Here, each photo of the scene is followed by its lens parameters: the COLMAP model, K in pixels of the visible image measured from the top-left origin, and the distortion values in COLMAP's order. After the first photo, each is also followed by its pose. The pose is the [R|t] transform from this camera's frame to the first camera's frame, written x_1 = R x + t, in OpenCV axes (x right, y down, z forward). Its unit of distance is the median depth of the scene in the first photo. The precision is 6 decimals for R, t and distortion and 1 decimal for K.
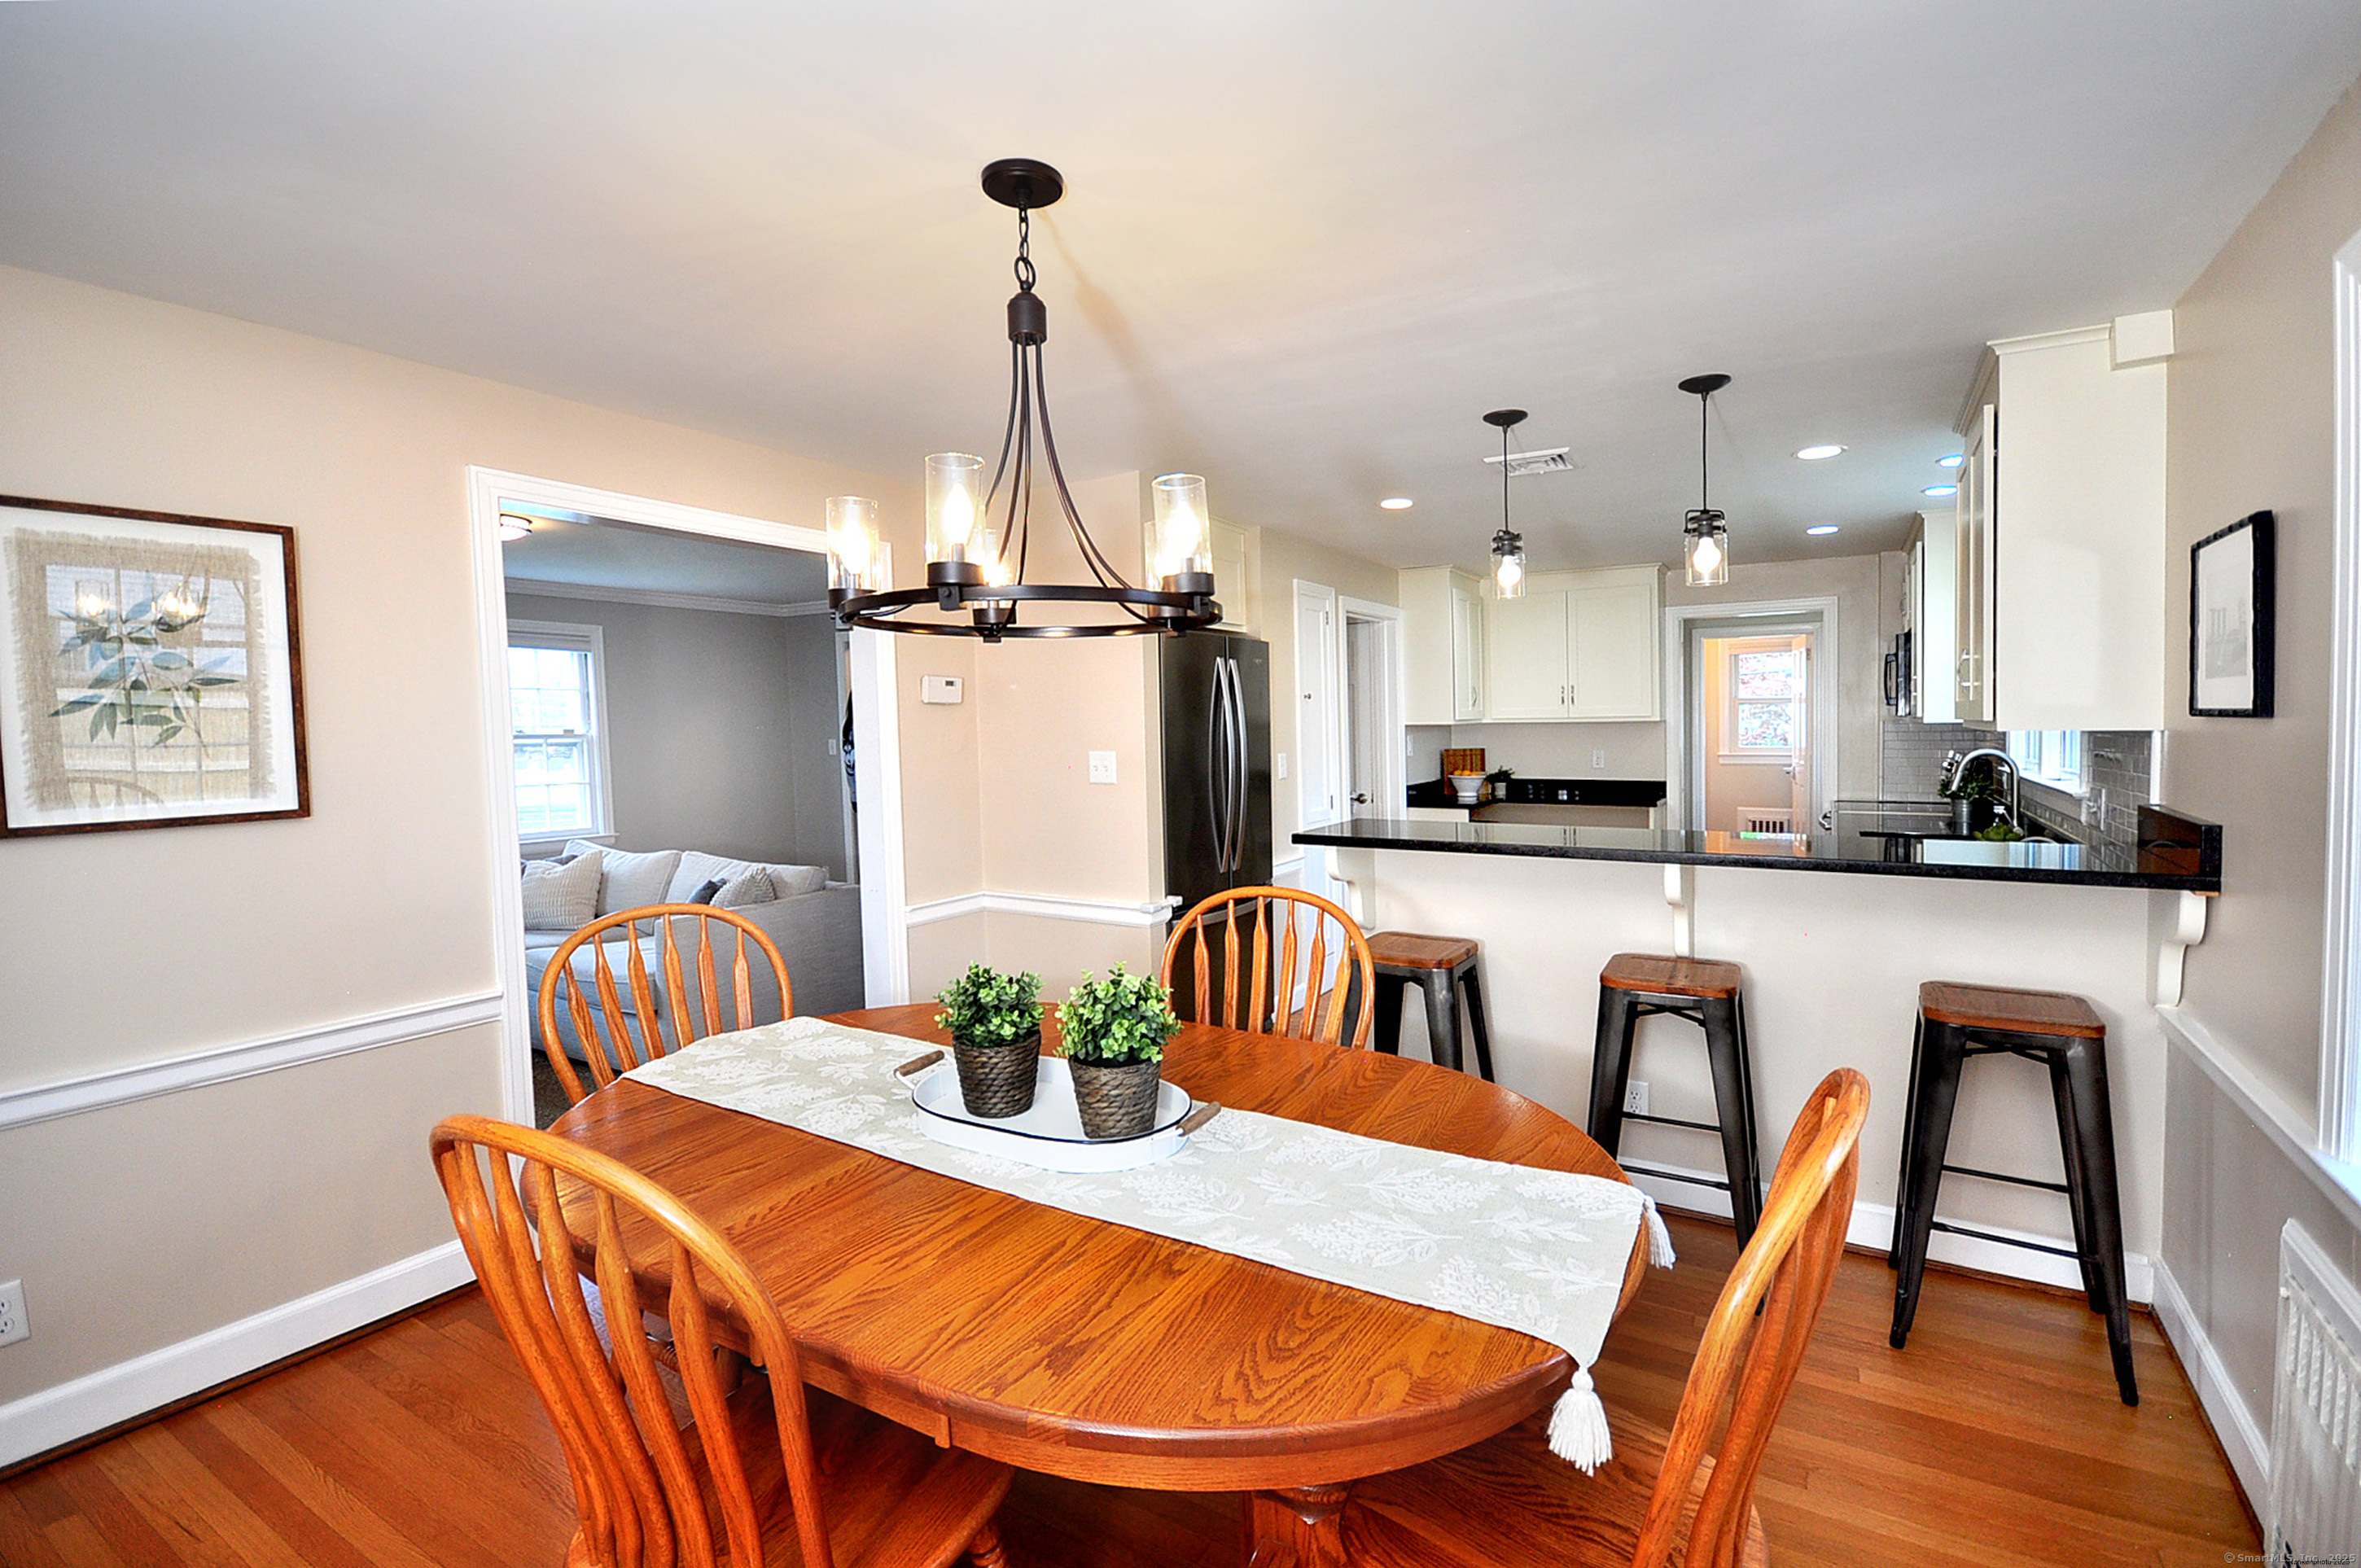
lens RADIAL K [[1045.6, 0, 1181.1], [0, 1045.6, 797.1], [0, 0, 1]] dist [-0.002548, -0.001136]
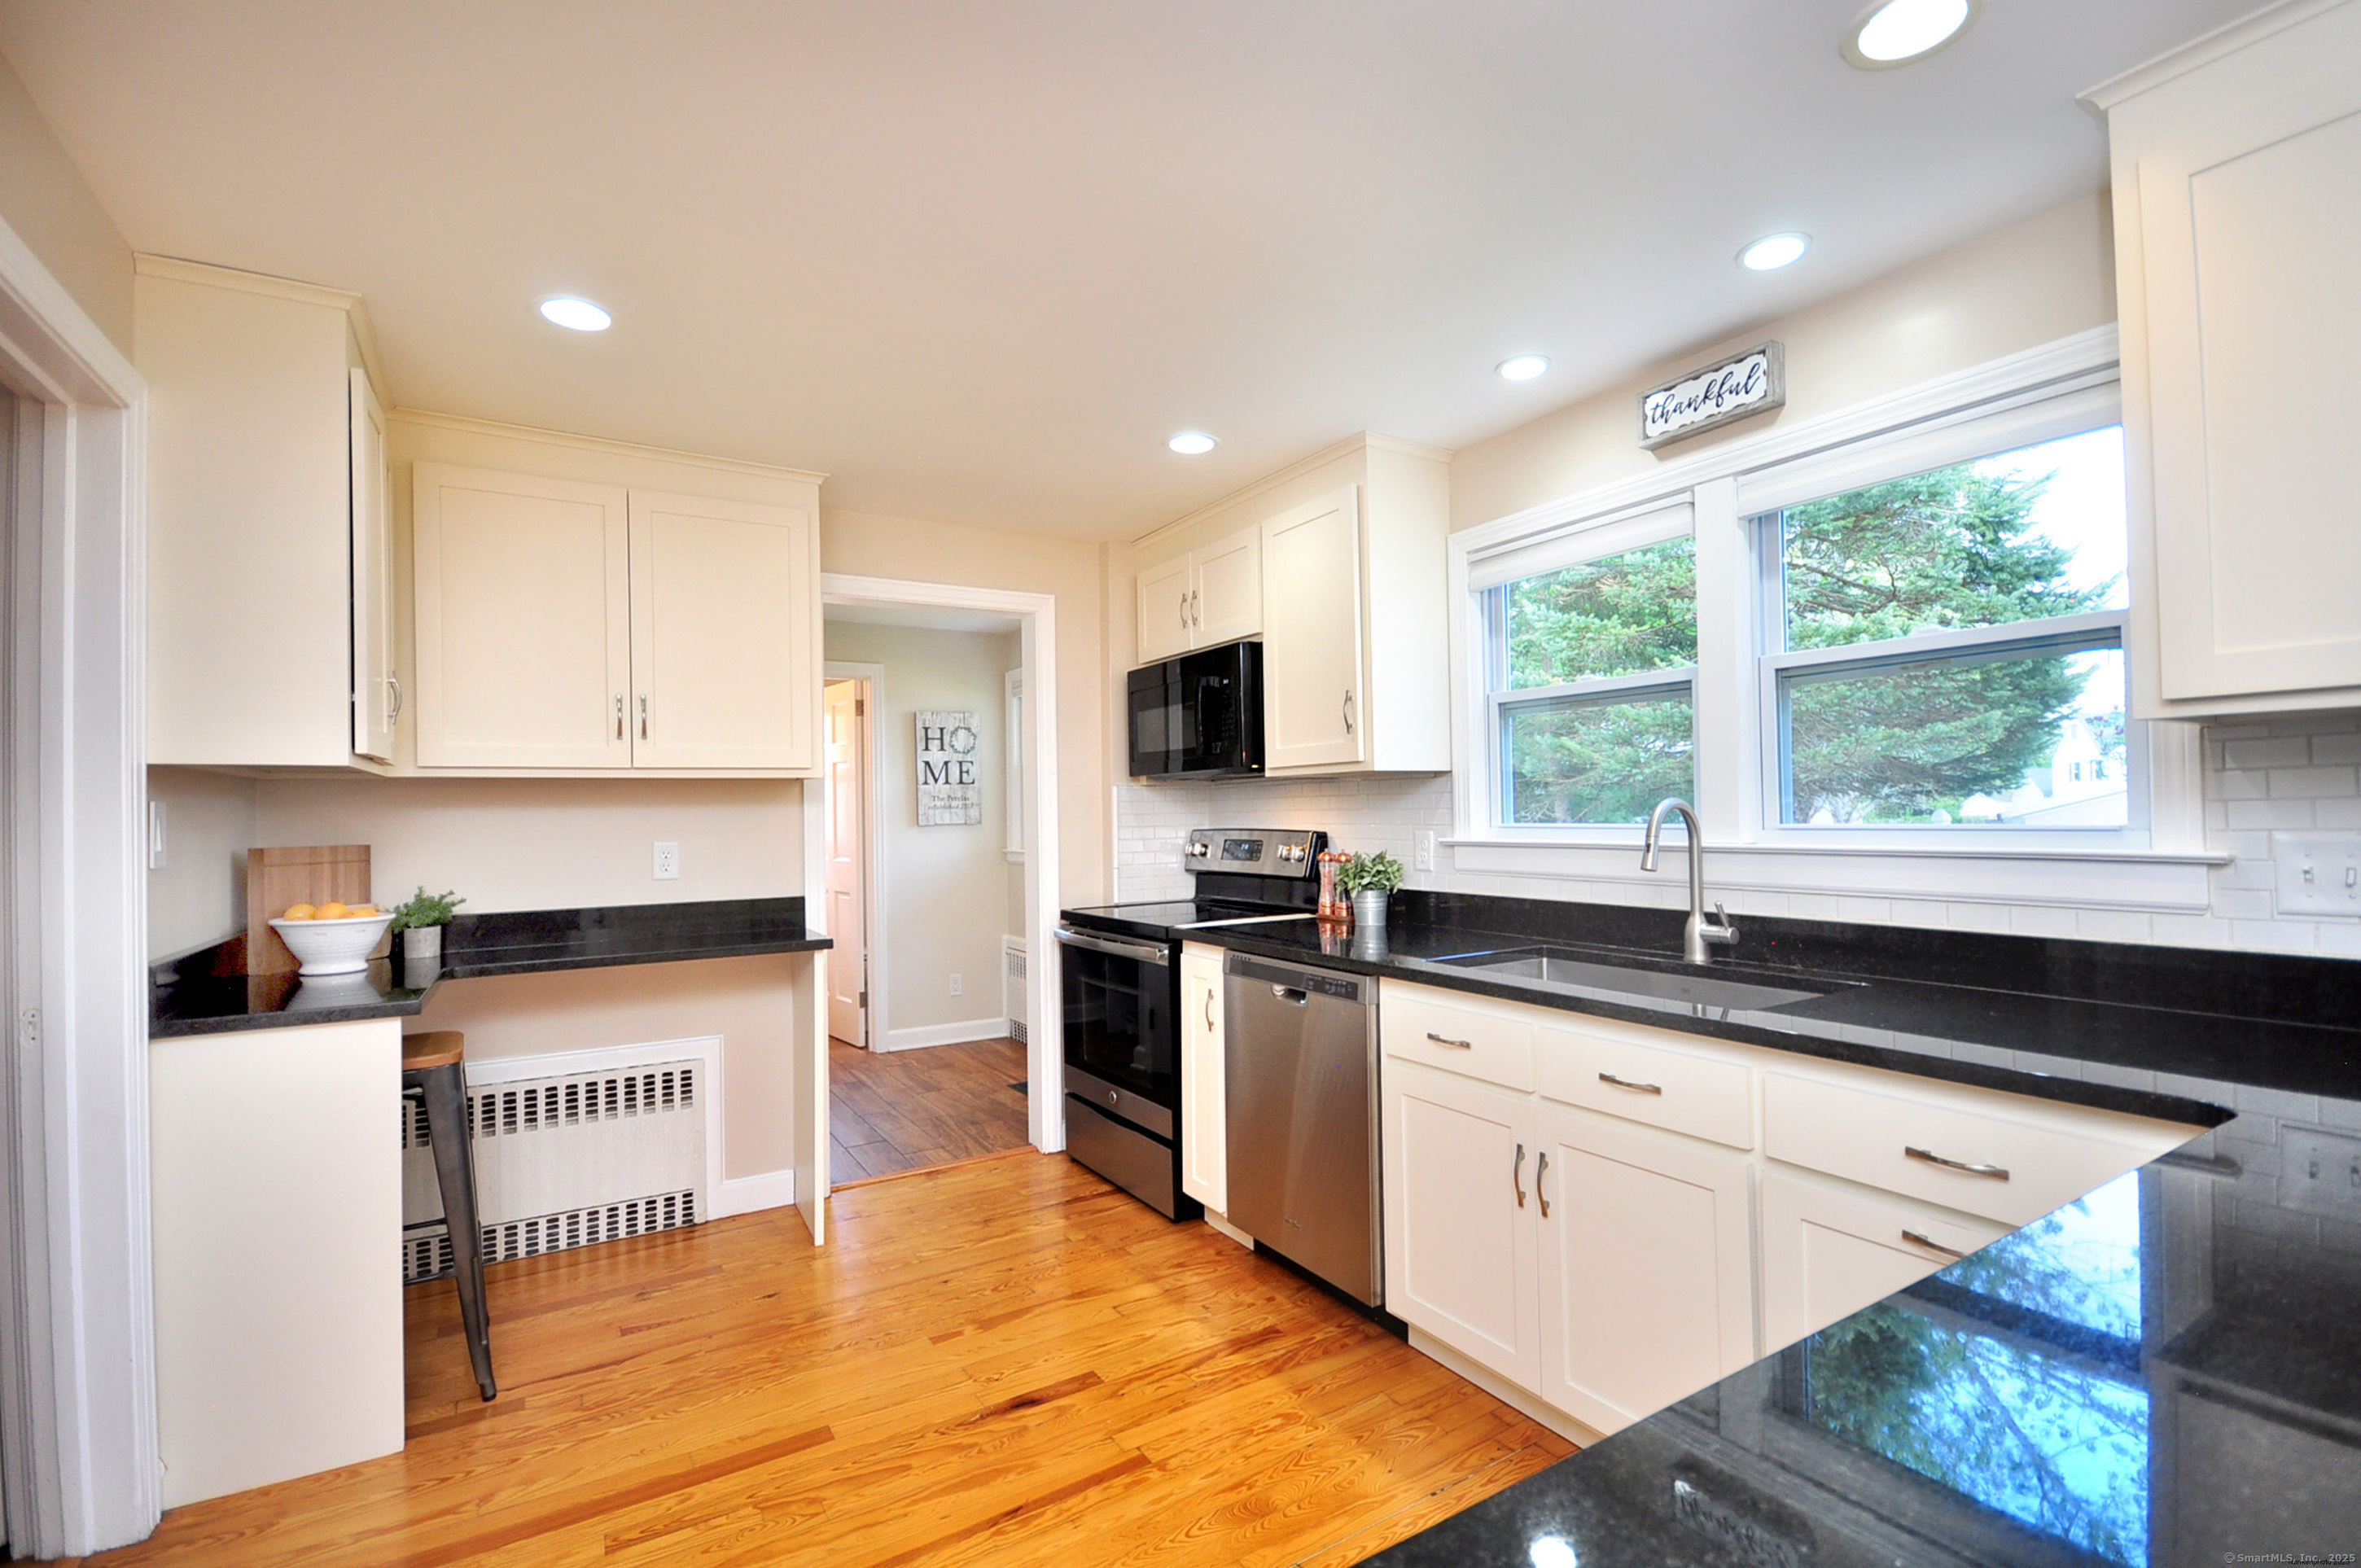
lens RADIAL K [[1045.6, 0, 1181.1], [0, 1045.6, 797.1], [0, 0, 1]] dist [-0.002548, -0.001136]
pose [[0.455318, 0.022122, 0.890054, 0.165561], [0.071742, 0.995529, -0.061444, -0.038252], [-0.887434, 0.091831, 0.451695, 1.173278]]
